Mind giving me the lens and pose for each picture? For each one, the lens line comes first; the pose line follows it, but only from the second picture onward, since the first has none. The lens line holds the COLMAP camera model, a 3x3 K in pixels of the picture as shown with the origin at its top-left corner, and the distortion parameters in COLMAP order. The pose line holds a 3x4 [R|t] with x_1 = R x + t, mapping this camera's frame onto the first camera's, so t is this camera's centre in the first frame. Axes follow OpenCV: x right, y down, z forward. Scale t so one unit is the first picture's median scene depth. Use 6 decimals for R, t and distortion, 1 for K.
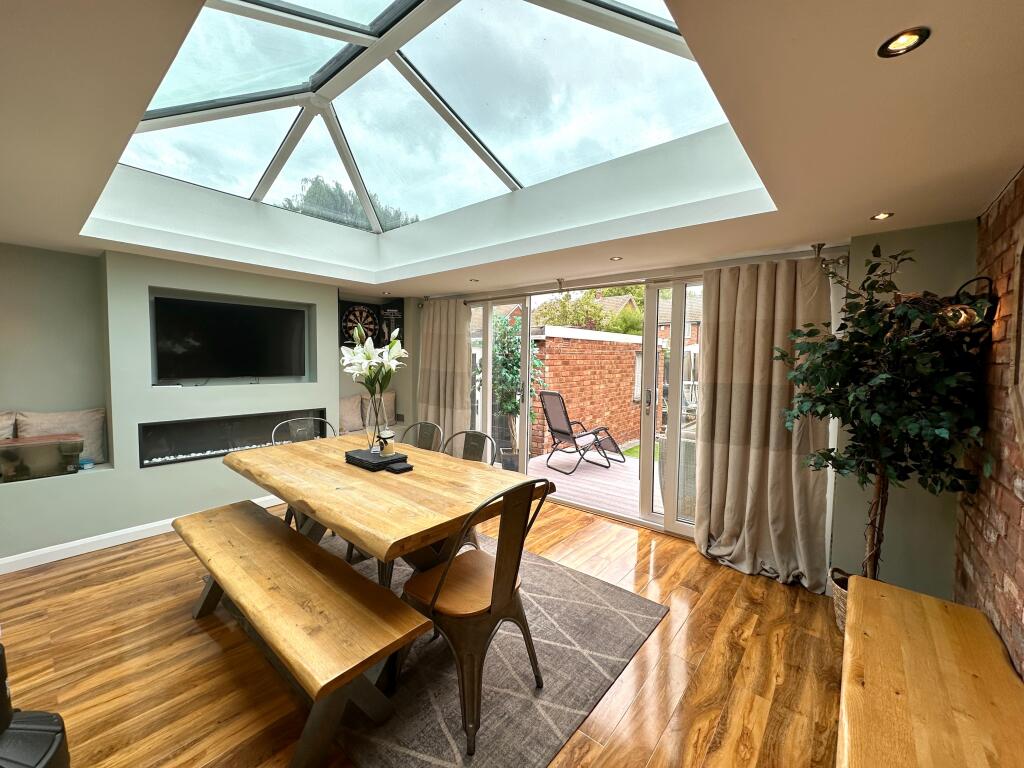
lens RADIAL K [[409.9, 0, 509.9], [0, 409.9, 380.5], [0, 0, 1]] dist [-0.000837, -0.000170]
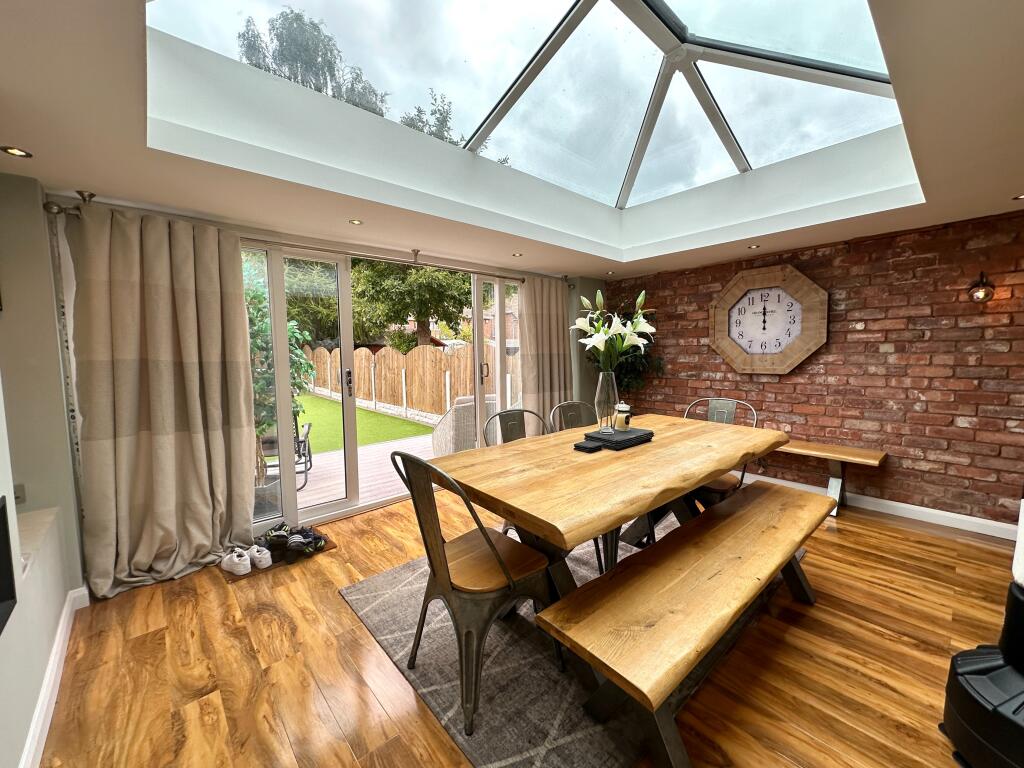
lens RADIAL K [[409.9, 0, 509.9], [0, 409.9, 380.5], [0, 0, 1]] dist [-0.000837, -0.000170]
pose [[0.145563, -0.090912, 0.985163, -1.701661], [0.060243, 0.994736, 0.082894, -0.050923], [-0.987513, 0.047283, 0.150273, 1.473129]]
